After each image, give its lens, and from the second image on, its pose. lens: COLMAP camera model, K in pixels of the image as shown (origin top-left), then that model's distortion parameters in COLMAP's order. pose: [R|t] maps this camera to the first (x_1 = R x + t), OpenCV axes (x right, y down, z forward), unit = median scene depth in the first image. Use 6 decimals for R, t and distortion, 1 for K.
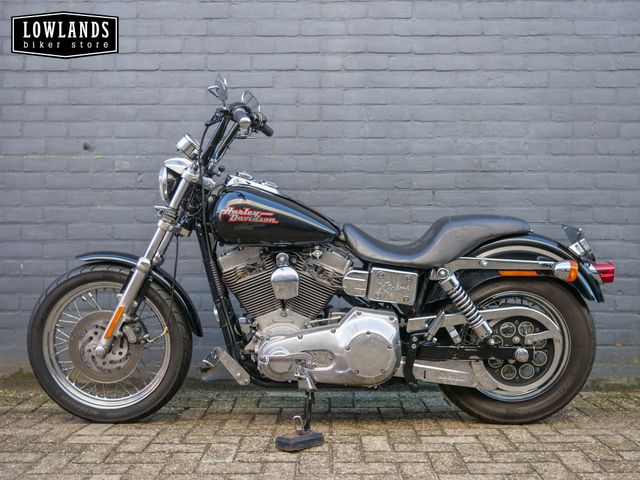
lens RADIAL K [[734.2, 0, 322.4], [0, 734.2, 245.3], [0, 0, 1]] dist [-0.006677, 0.000000]
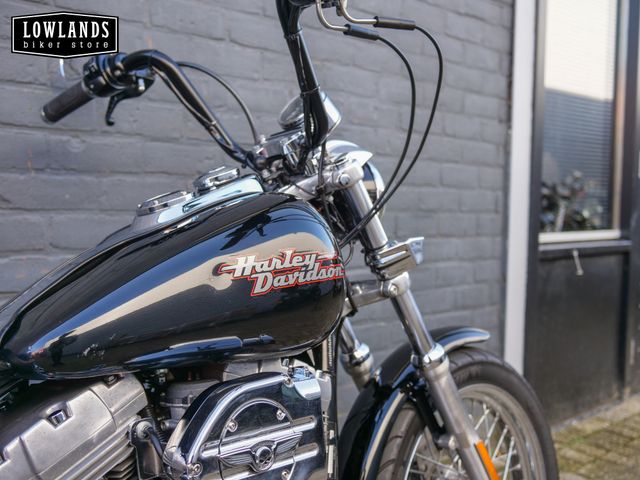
lens RADIAL K [[734.2, 0, 316.9], [0, 734.2, 236.3], [0, 0, 1]] dist [-0.006677, 0.000000]
pose [[0.713605, -0.022889, 0.700174, -0.190092], [-0.036046, 0.996942, 0.069328, -0.073355], [-0.699620, -0.074711, 0.710598, 0.590930]]
